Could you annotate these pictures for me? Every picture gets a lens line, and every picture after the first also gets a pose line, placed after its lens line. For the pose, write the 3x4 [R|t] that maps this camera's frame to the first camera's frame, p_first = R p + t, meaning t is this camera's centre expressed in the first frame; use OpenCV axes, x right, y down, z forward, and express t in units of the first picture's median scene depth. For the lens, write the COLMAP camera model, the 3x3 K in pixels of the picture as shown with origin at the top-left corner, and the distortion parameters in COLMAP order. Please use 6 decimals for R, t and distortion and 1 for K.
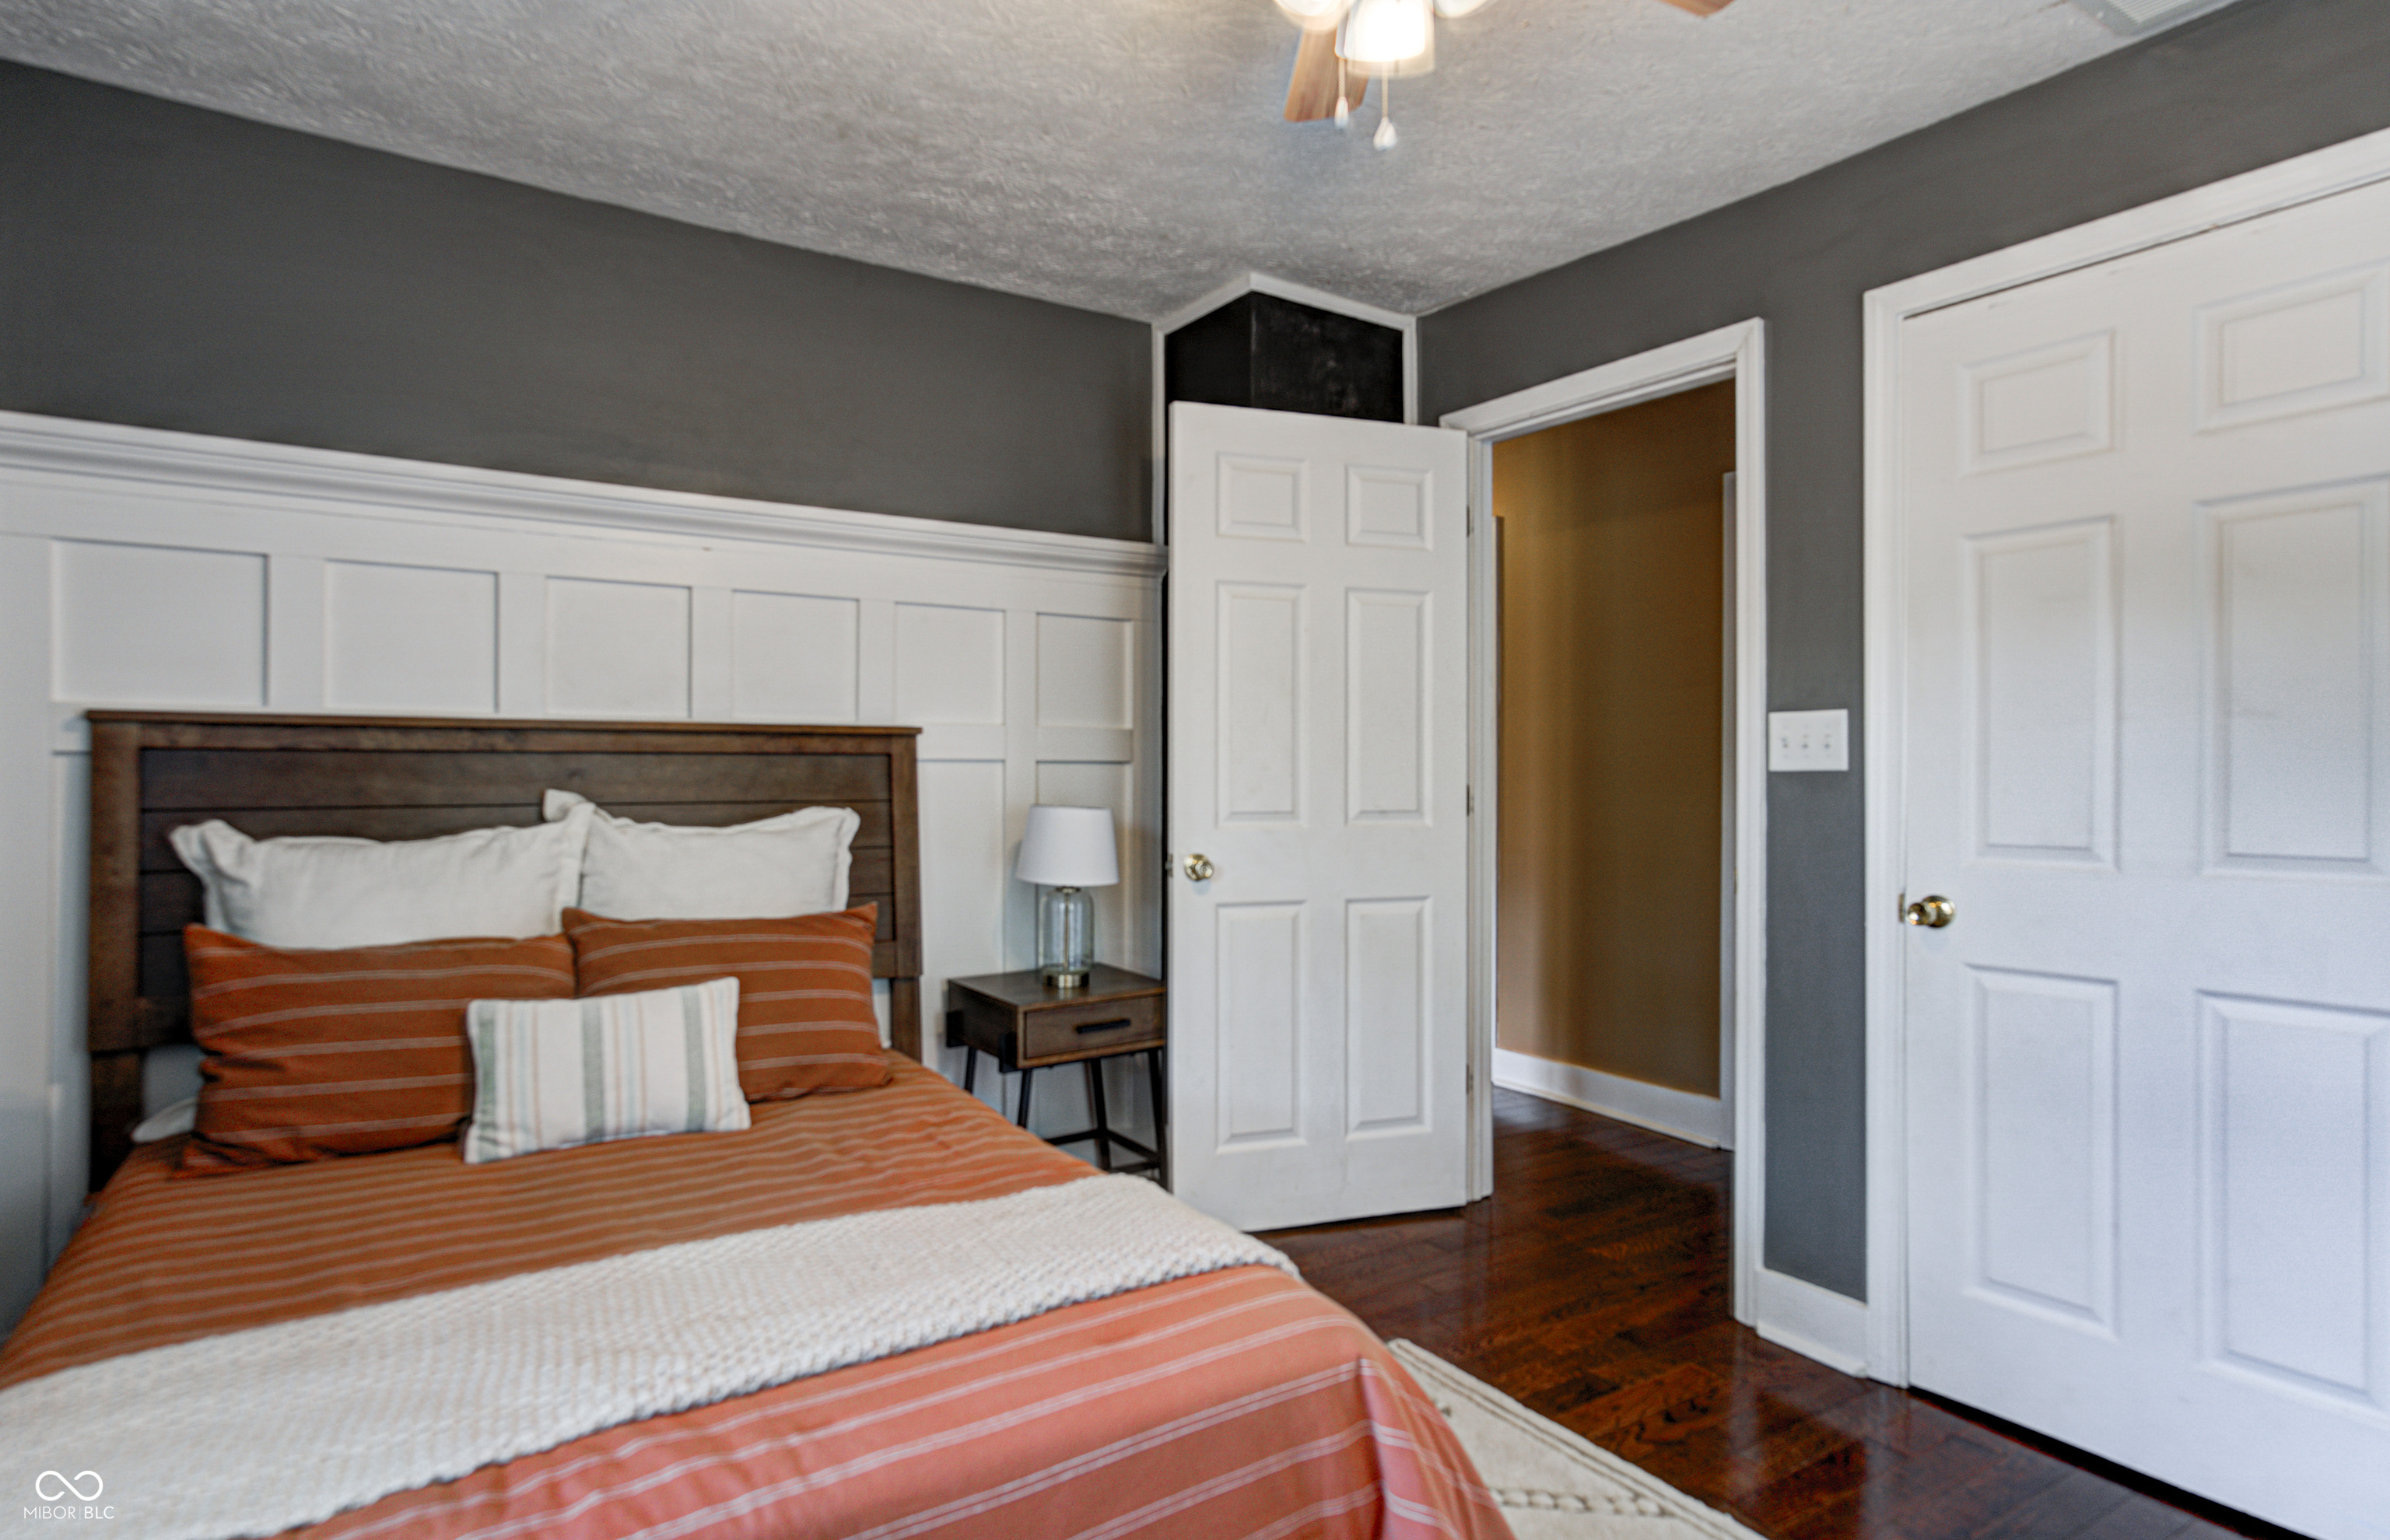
lens RADIAL K [[1249.4, 0, 1194.3], [0, 1249.4, 757.4], [0, 0, 1]] dist [-0.016203, 0.000059]
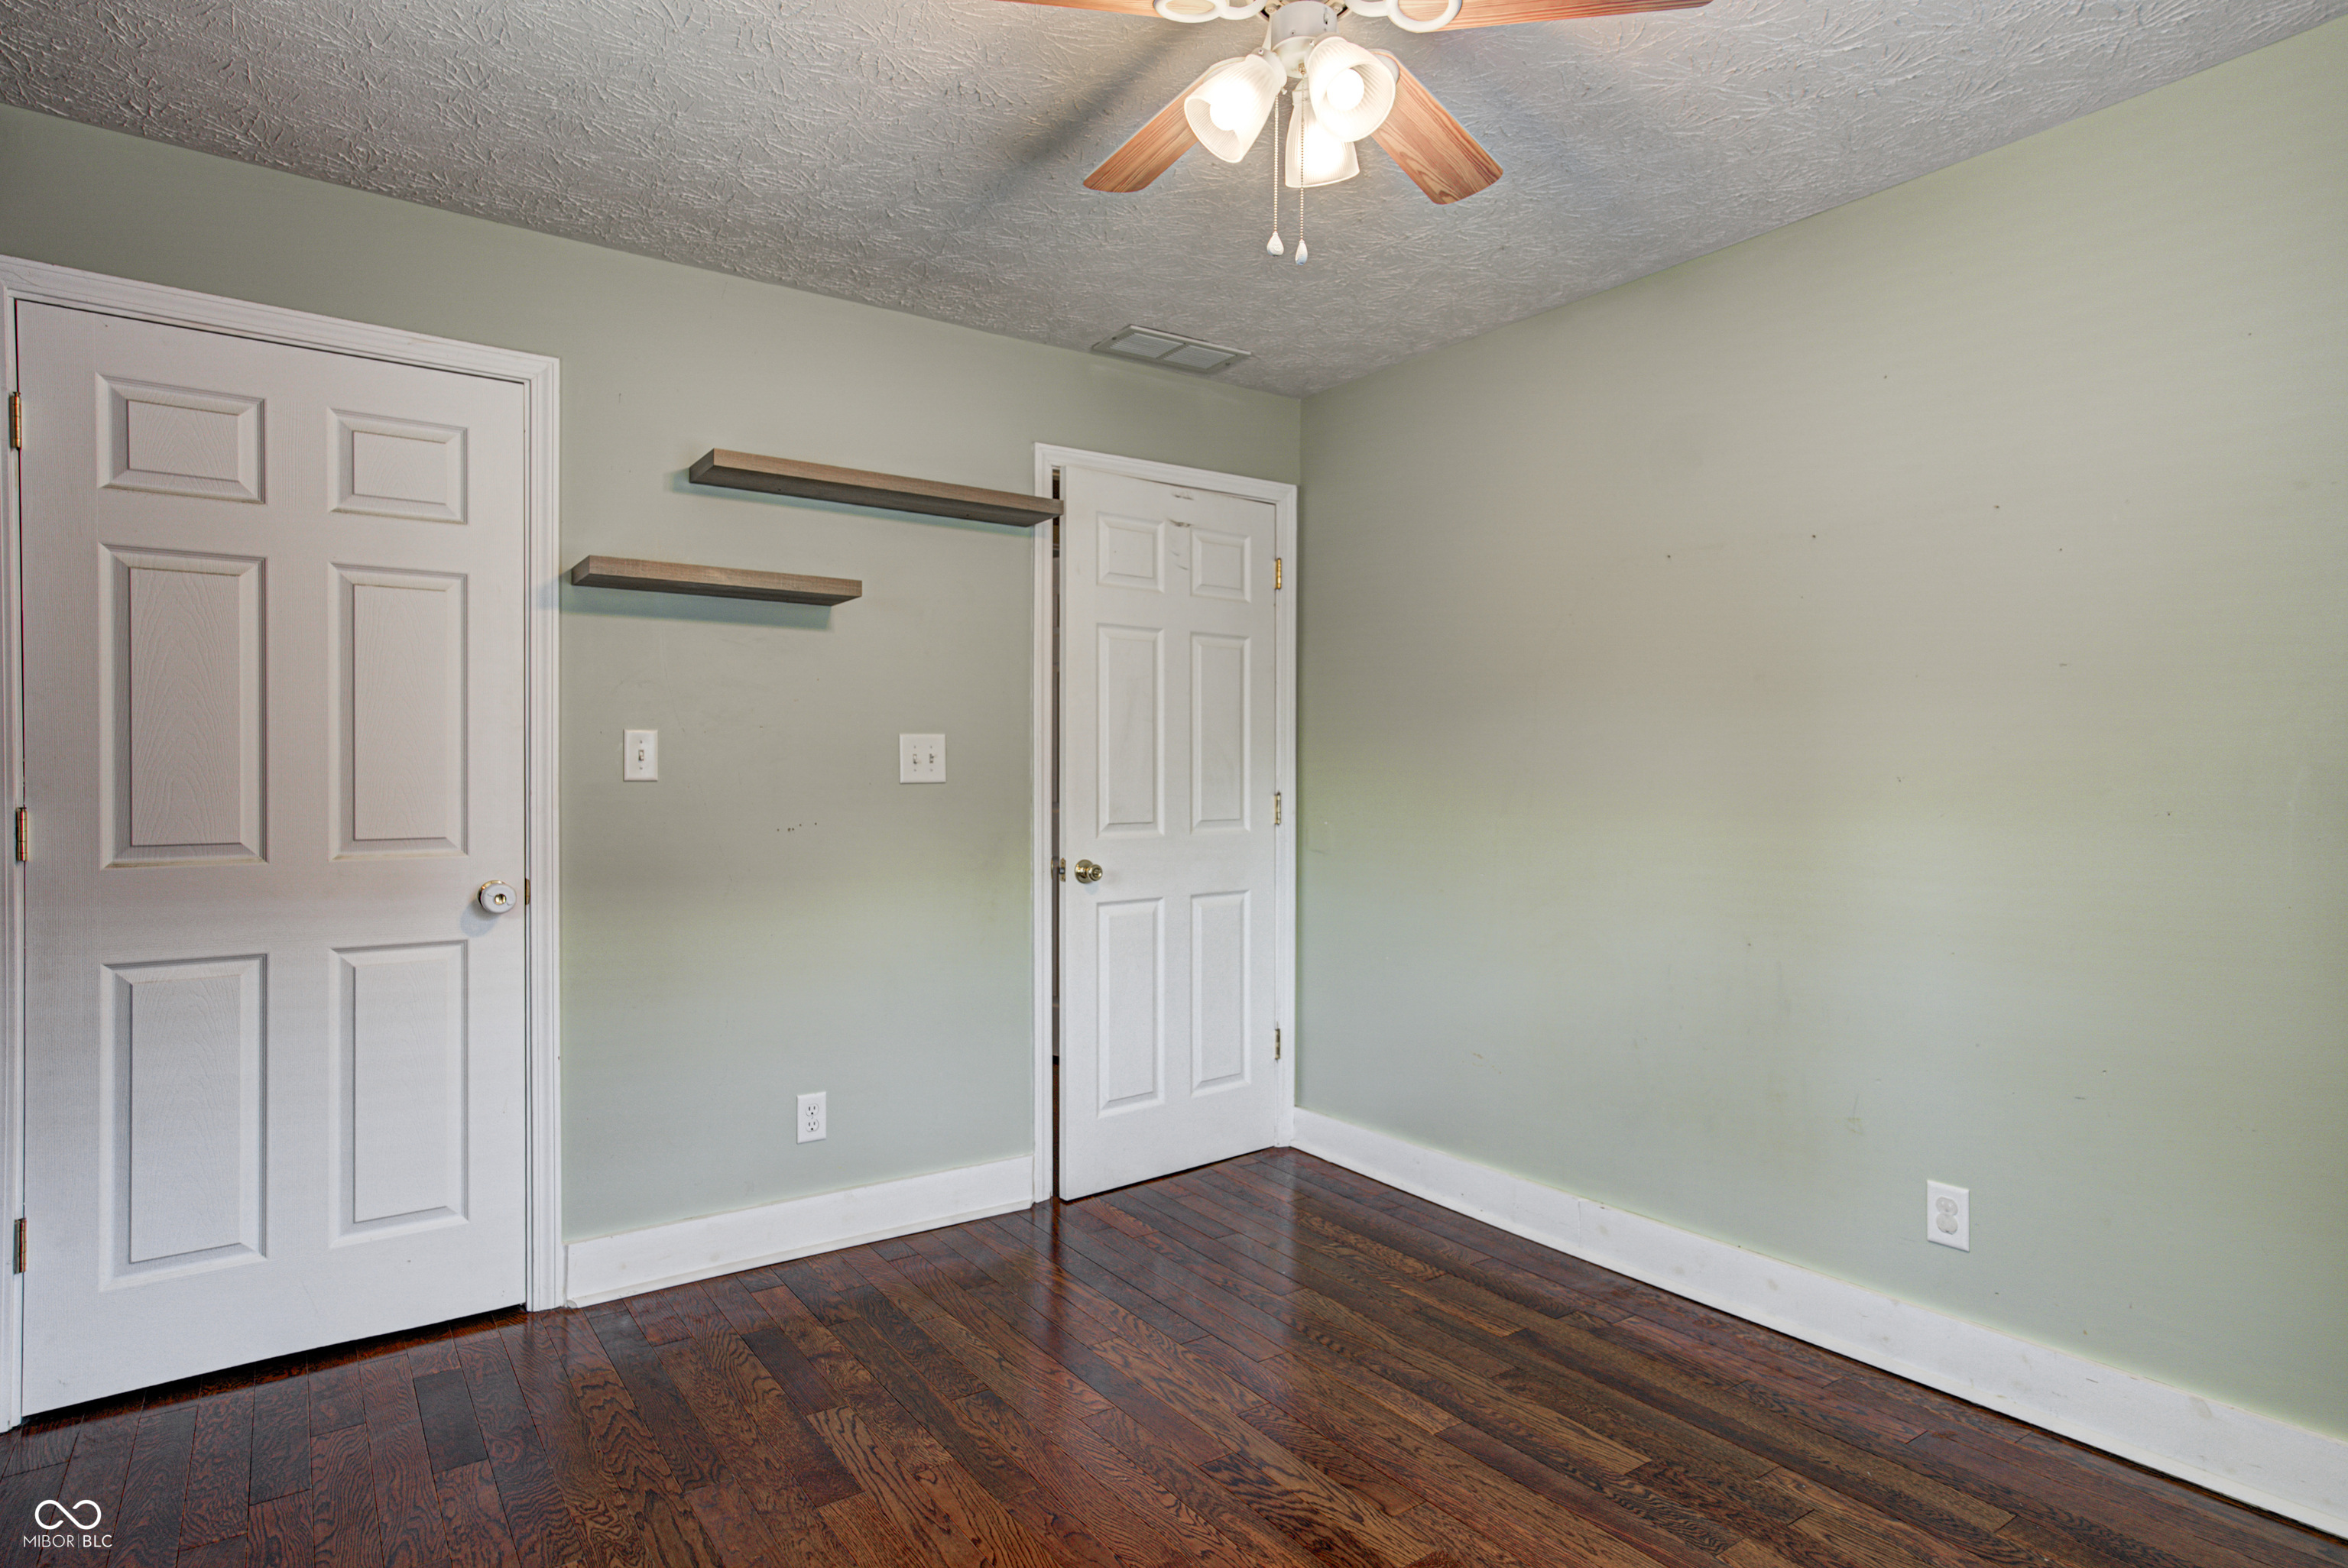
lens RADIAL K [[1257.2, 0, 1174.0], [0, 1257.2, 784.0], [0, 0, 1]] dist [0.020834, -0.000716]
pose [[0.934575, -0.002360, 0.355757, -0.318924], [-0.000483, 0.999969, 0.007901, -0.001396], [-0.355765, -0.007556, 0.934545, -0.112629]]
